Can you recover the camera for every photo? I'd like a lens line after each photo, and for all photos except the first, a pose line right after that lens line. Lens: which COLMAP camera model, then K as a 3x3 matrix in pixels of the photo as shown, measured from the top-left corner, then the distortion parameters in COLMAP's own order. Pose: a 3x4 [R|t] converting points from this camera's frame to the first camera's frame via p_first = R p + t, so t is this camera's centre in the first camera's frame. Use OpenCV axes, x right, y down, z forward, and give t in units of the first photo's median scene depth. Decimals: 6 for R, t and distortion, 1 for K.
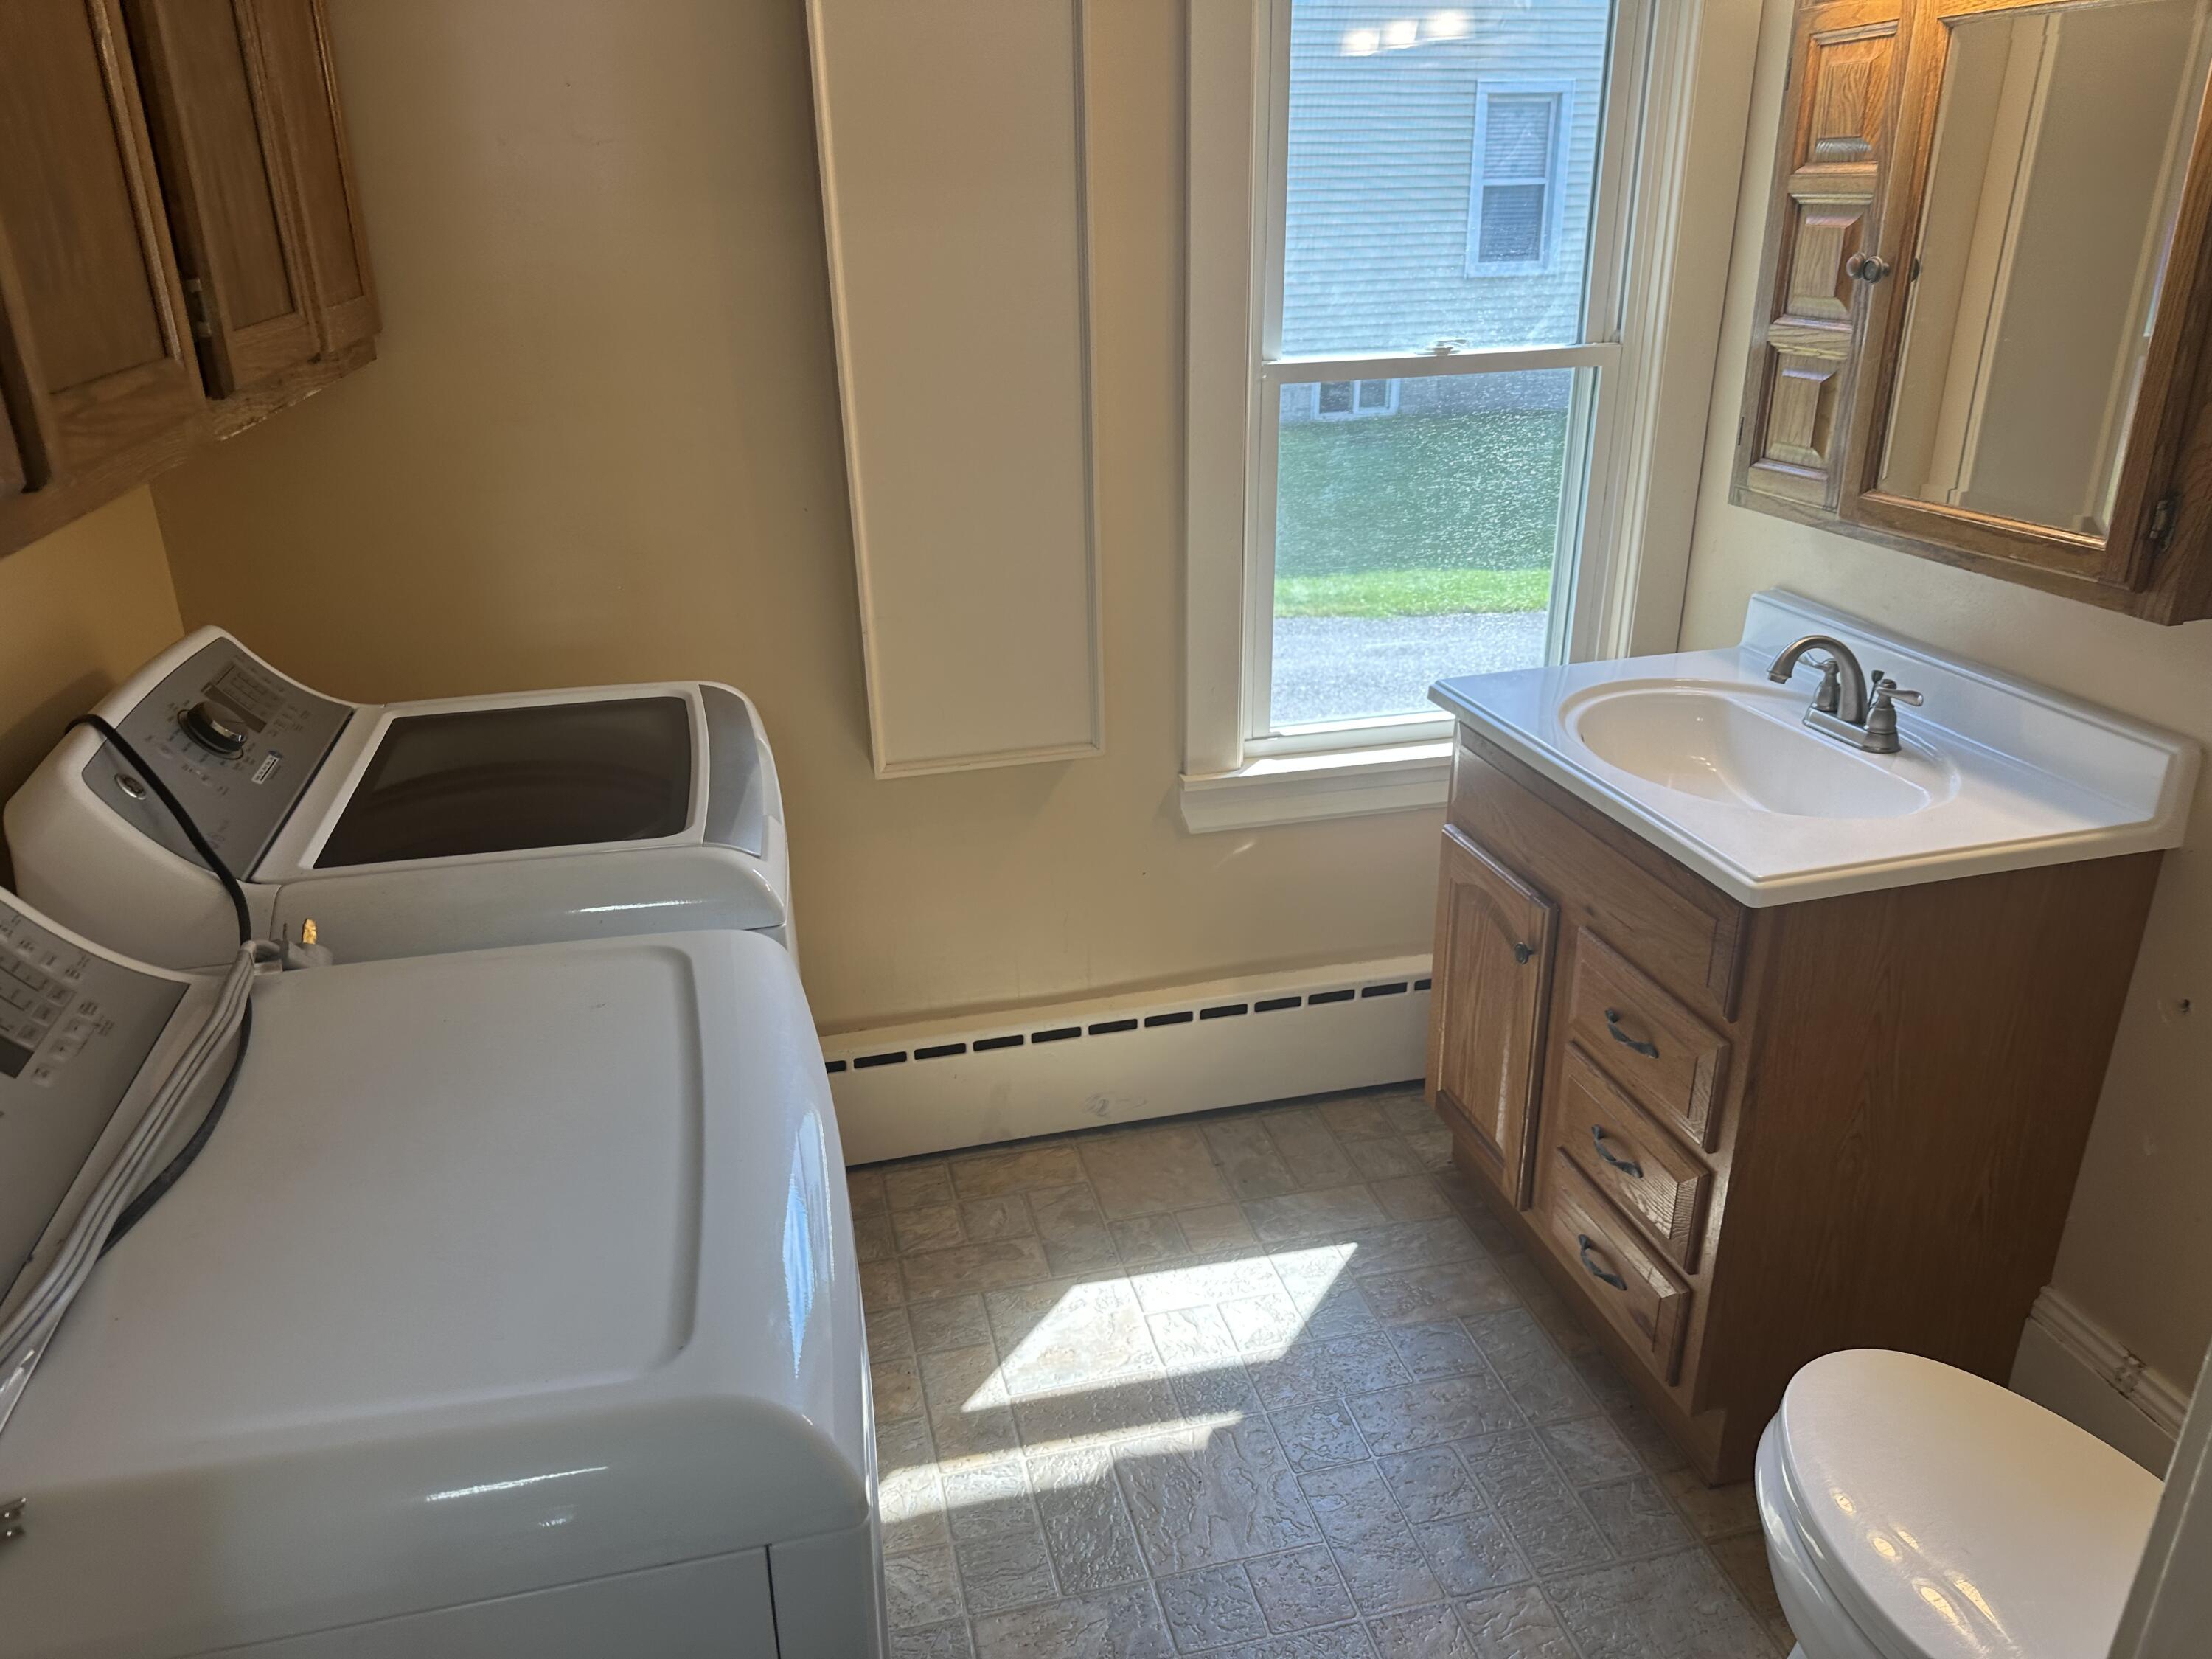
lens RADIAL K [[1588.2, 0, 1089.2], [0, 1588.2, 826.2], [0, 0, 1]] dist [0.072634, -0.062712]
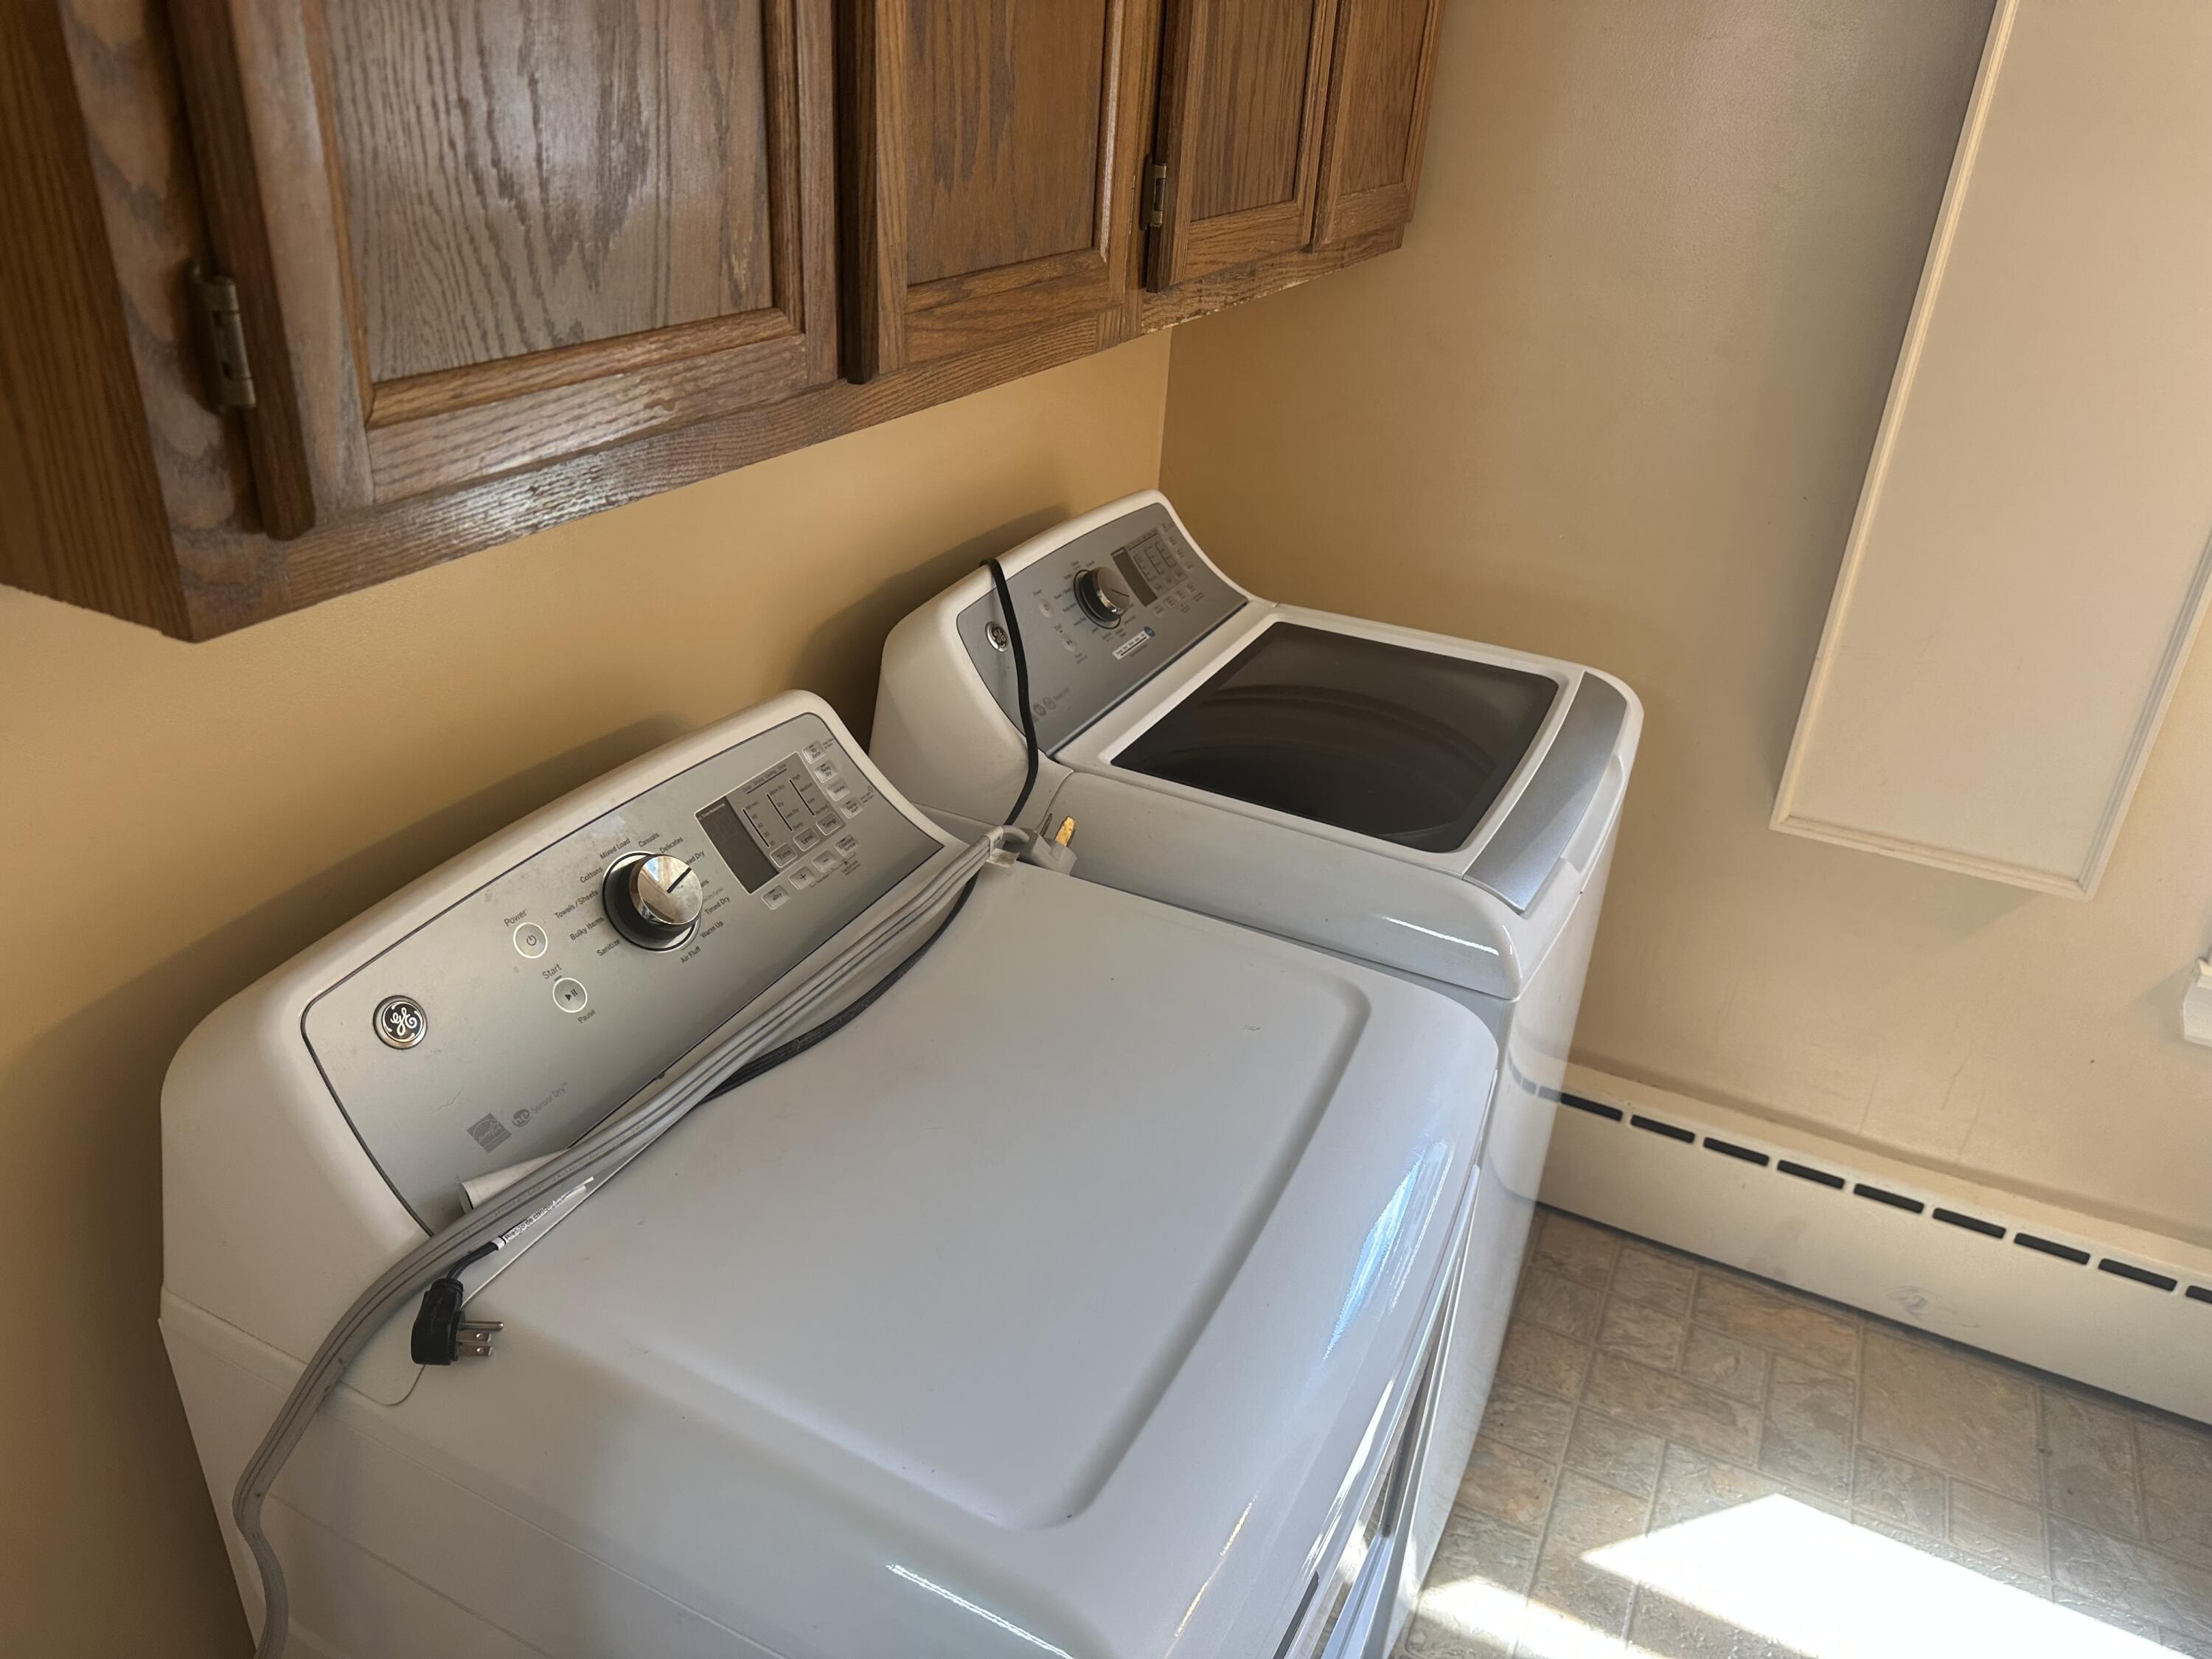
lens RADIAL K [[1588.2, 0, 1127.3], [0, 1588.2, 832.1], [0, 0, 1]] dist [0.072634, -0.062712]
pose [[0.782303, 0.348206, -0.516483, 0.044000], [-0.305117, 0.937087, 0.169620, -0.079898], [0.543053, 0.024894, 0.839330, 0.127098]]
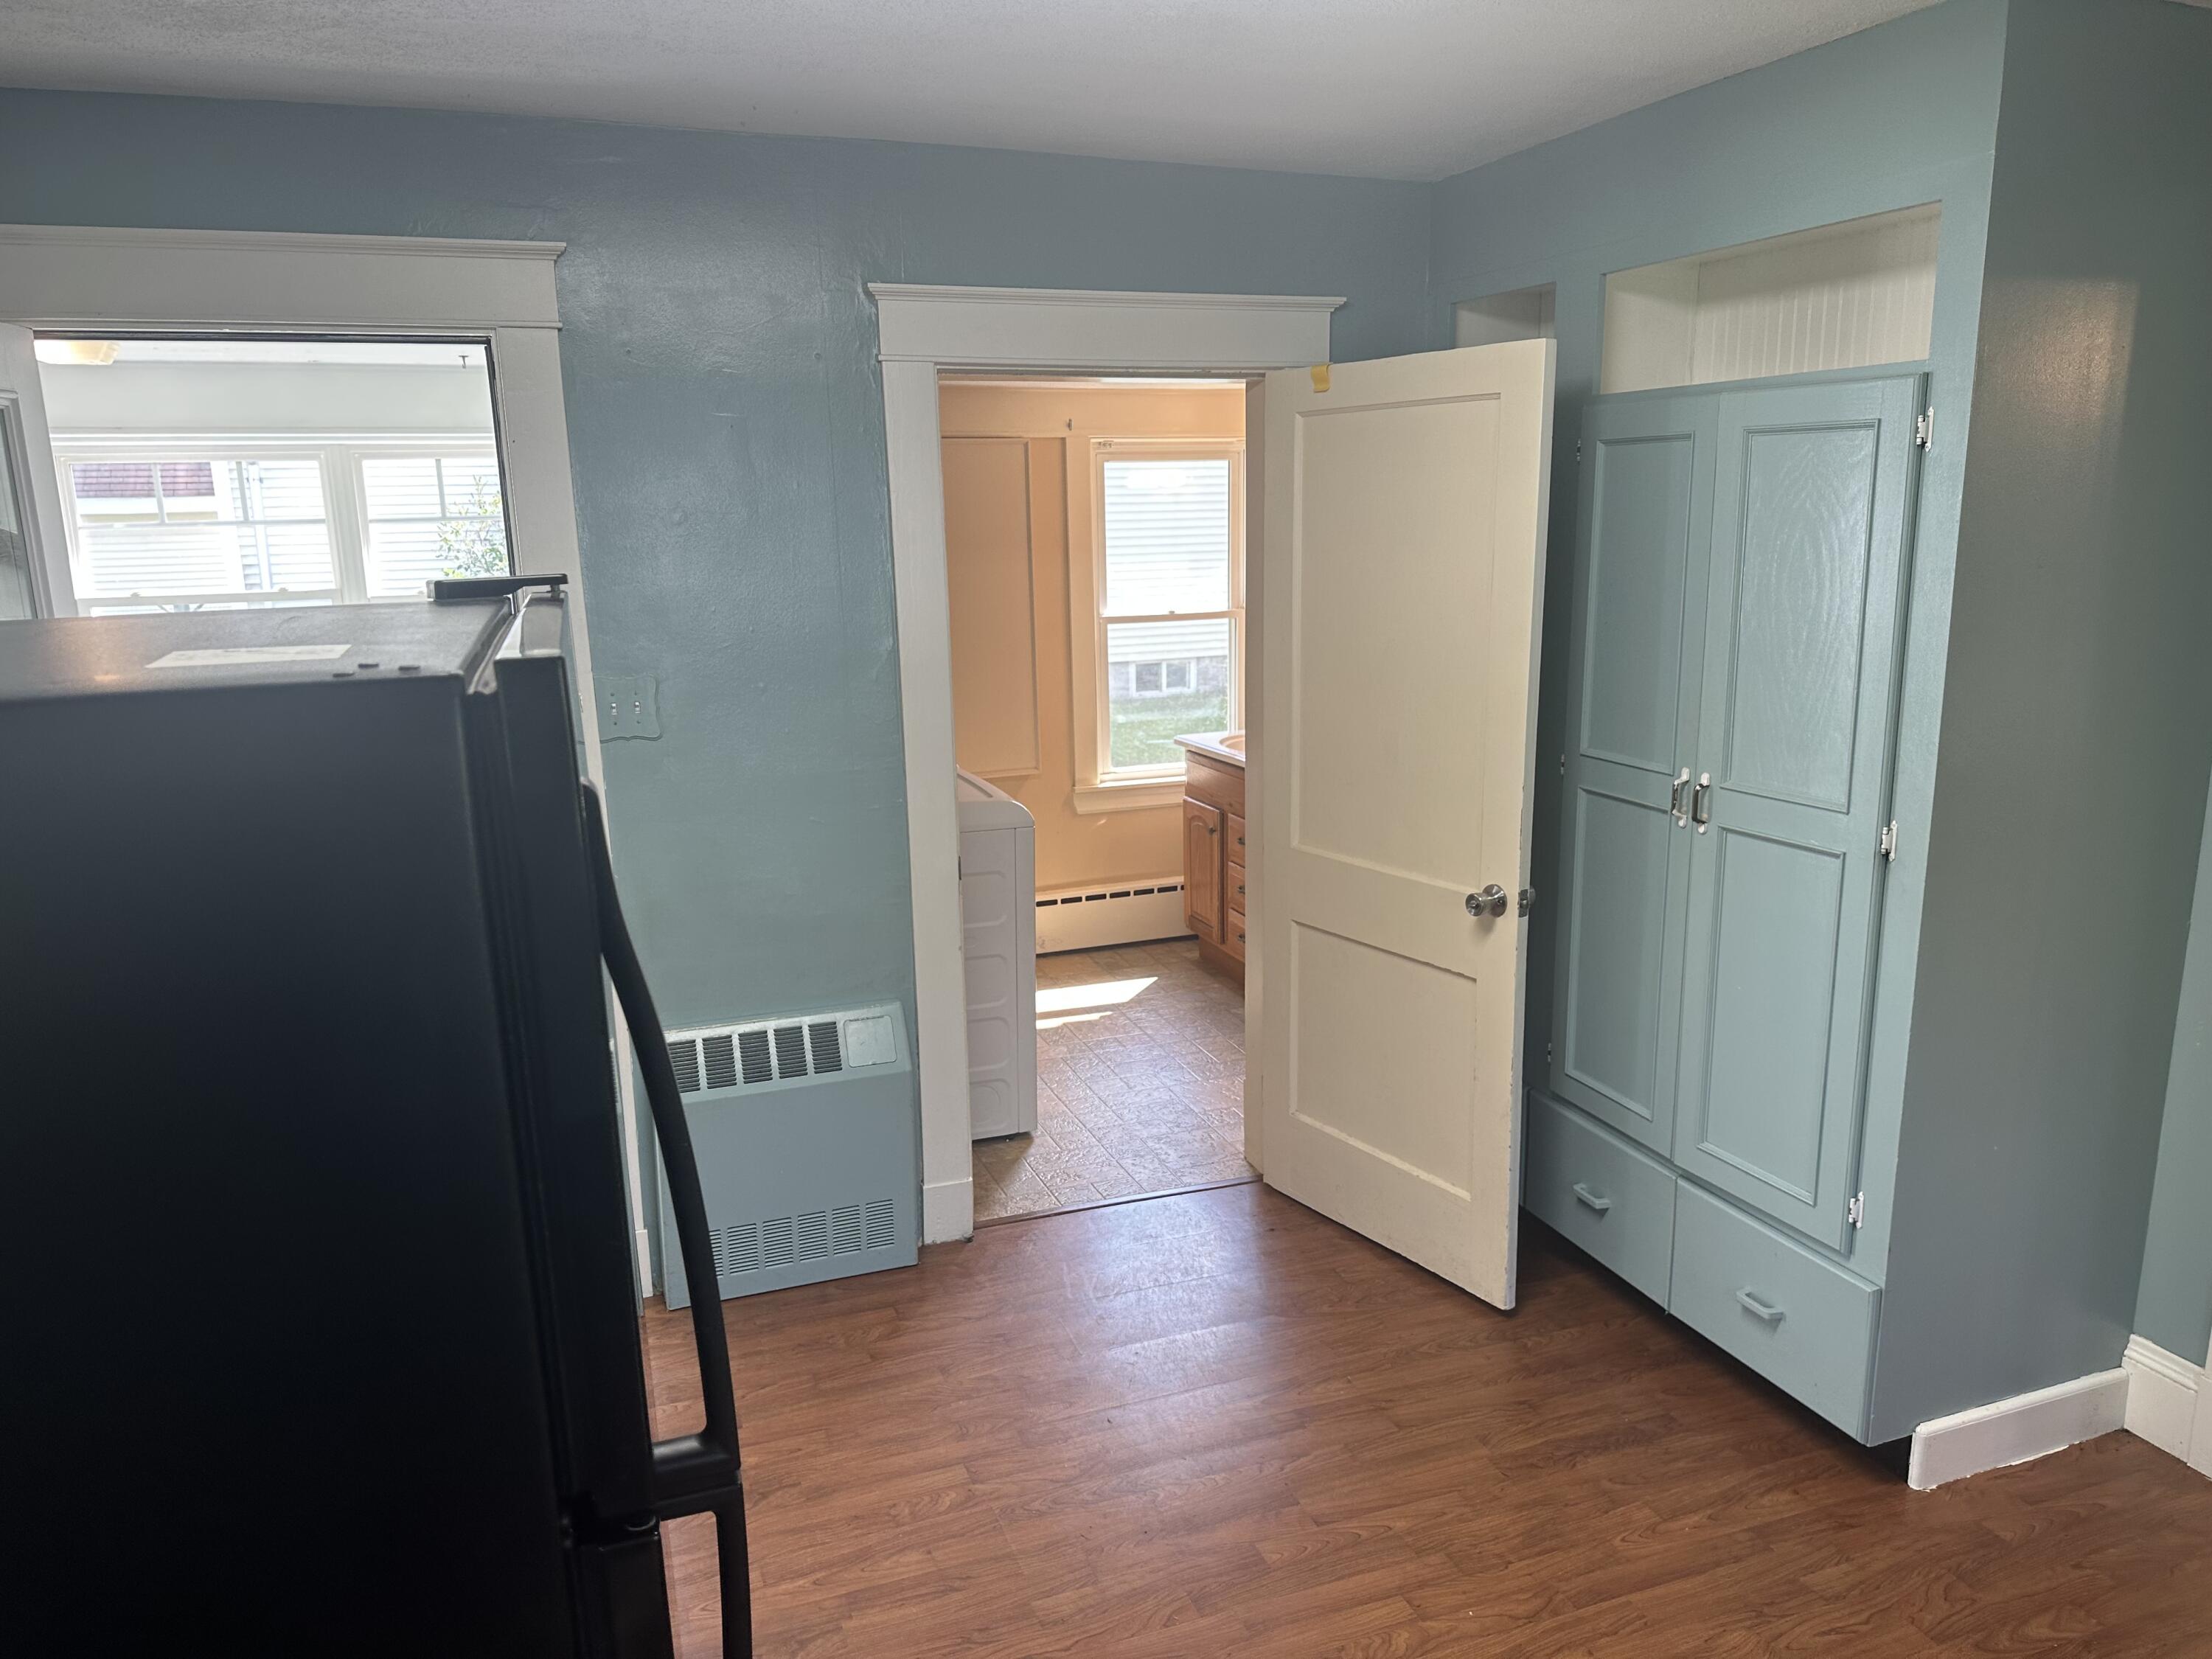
lens RADIAL K [[1588.2, 0, 1116.5], [0, 1588.2, 827.2], [0, 0, 1]] dist [0.072634, -0.062712]
pose [[0.992461, -0.028005, 0.119321, -0.192212], [0.049891, 0.981546, -0.184603, 0.555817], [-0.111949, 0.189165, 0.975543, -1.532306]]
